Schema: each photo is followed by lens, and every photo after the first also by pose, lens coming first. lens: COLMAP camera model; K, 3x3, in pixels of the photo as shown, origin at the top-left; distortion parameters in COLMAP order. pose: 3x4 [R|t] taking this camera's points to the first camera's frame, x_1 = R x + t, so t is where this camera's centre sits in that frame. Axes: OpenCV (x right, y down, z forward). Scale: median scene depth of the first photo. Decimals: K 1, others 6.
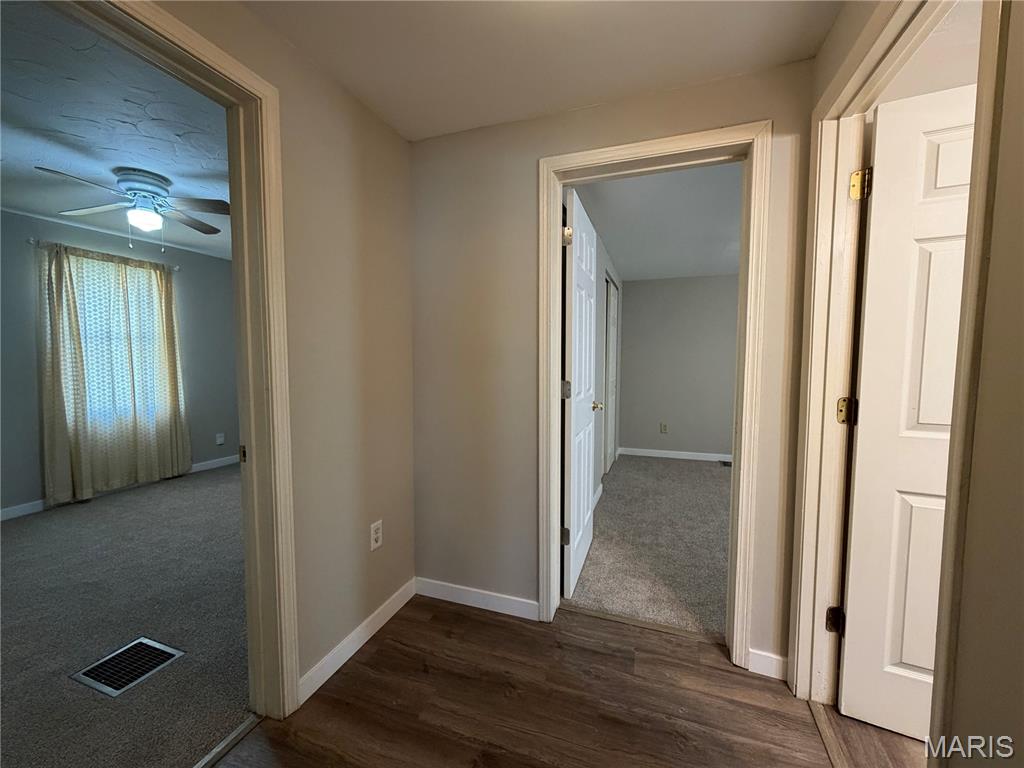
lens RADIAL K [[407.0, 0, 513.6], [0, 407.0, 385.1], [0, 0, 1]] dist [0.000995, 0.000109]
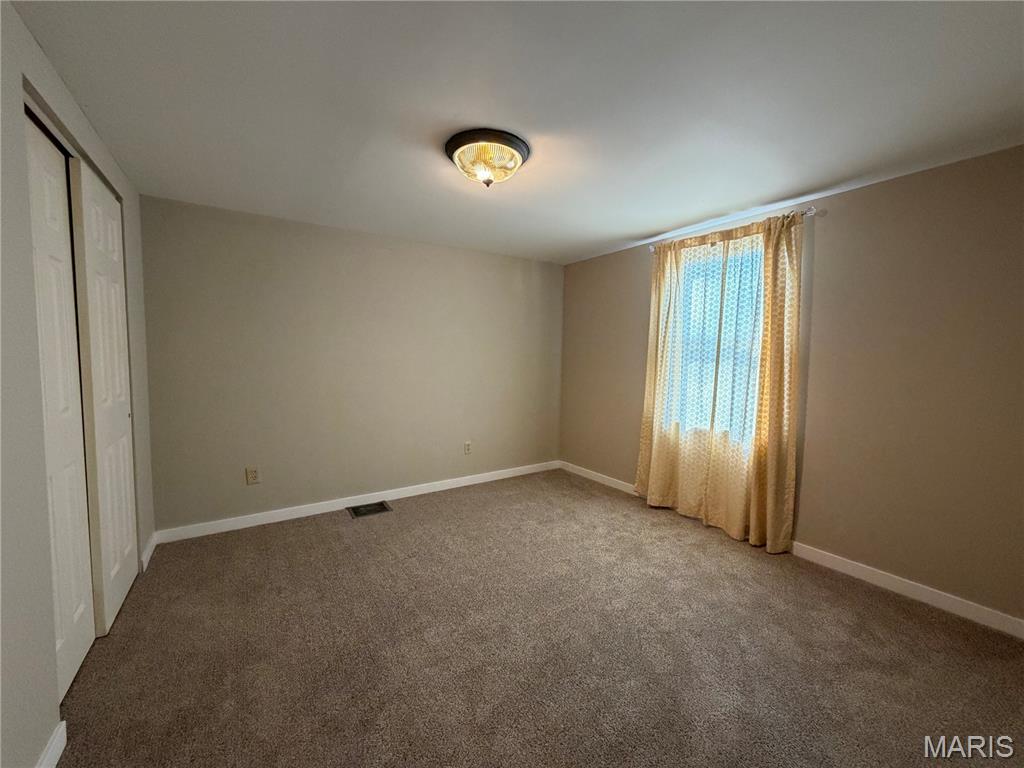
lens RADIAL K [[410.8, 0, 513.3], [0, 410.8, 386.5], [0, 0, 1]] dist [0.000393, -0.000007]
pose [[0.598109, -0.051705, 0.799745, 0.208239], [0.037998, 0.998624, 0.036144, -0.042698], [-0.800514, 0.008771, 0.599250, 0.560003]]
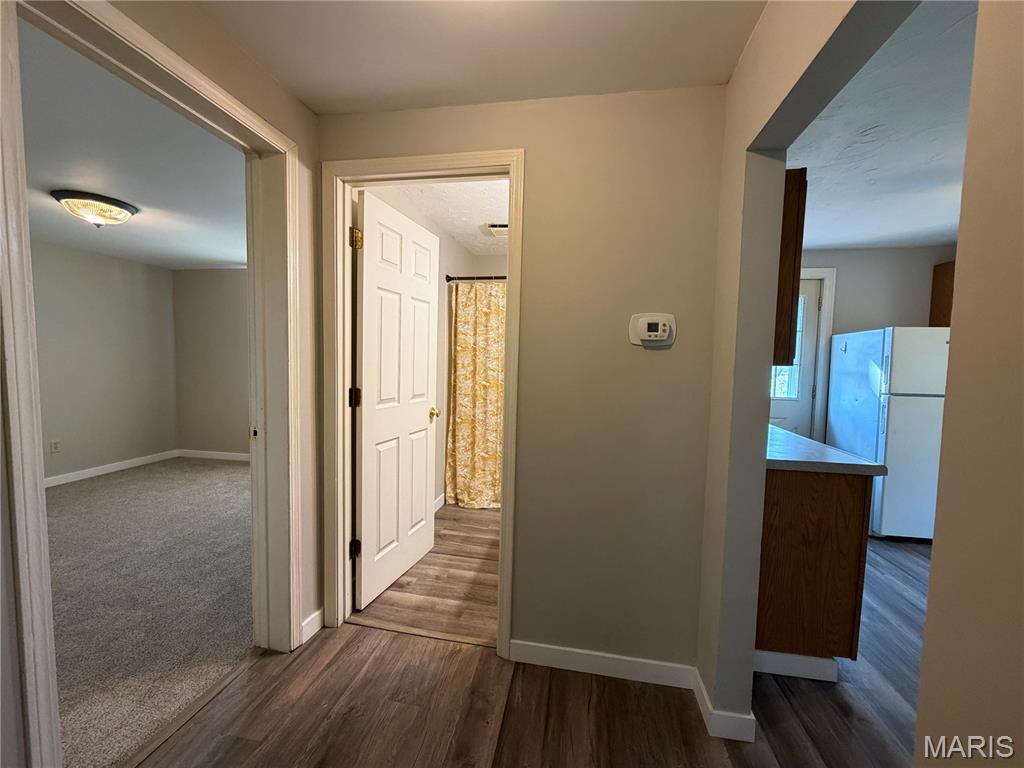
lens RADIAL K [[407.0, 0, 513.6], [0, 407.0, 385.1], [0, 0, 1]] dist [0.000995, 0.000109]
pose [[-0.168969, -0.063261, 0.983589, -0.271310], [0.044253, 0.996445, 0.071690, -0.022901], [-0.984627, 0.055641, -0.165568, 0.287267]]
